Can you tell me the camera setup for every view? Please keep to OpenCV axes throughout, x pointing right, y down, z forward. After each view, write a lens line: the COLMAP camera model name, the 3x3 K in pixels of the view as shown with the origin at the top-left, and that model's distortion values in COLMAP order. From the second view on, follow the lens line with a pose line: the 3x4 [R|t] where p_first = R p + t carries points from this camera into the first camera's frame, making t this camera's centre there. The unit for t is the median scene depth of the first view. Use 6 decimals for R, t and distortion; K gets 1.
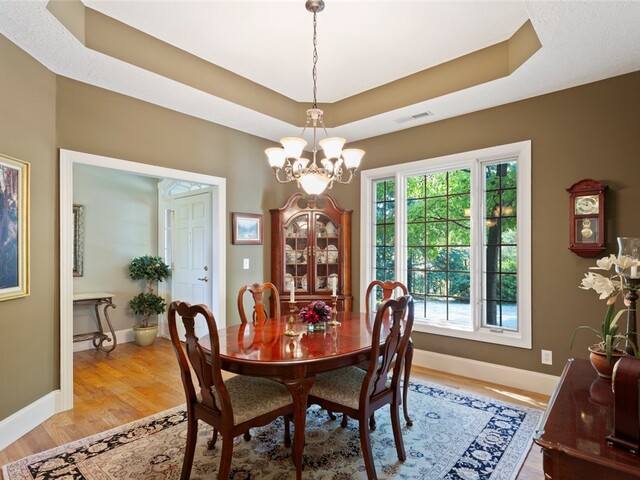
lens RADIAL K [[356.1, 0, 320.0], [0, 356.1, 240.0], [0, 0, 1]] dist [0.002042, 0.001536]
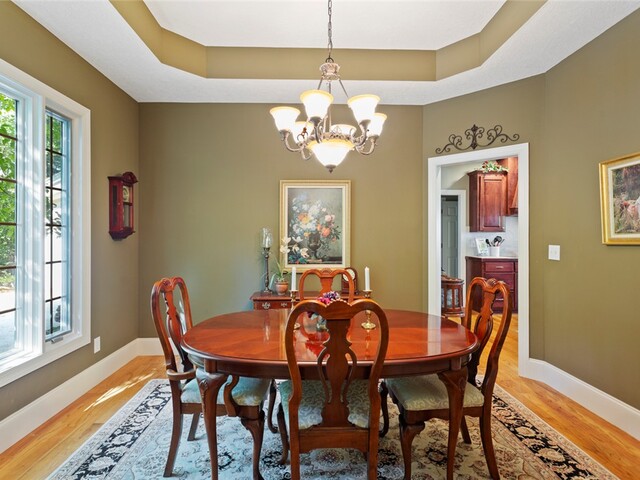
lens RADIAL K [[341.7, 0, 320.3], [0, 341.7, 237.6], [0, 0, 1]] dist [0.001413, 0.001473]
pose [[-0.677382, -0.003930, 0.735621, -0.452187], [-0.019332, 0.999735, -0.012460, 0.041620], [-0.735377, -0.022661, -0.677279, 1.216119]]
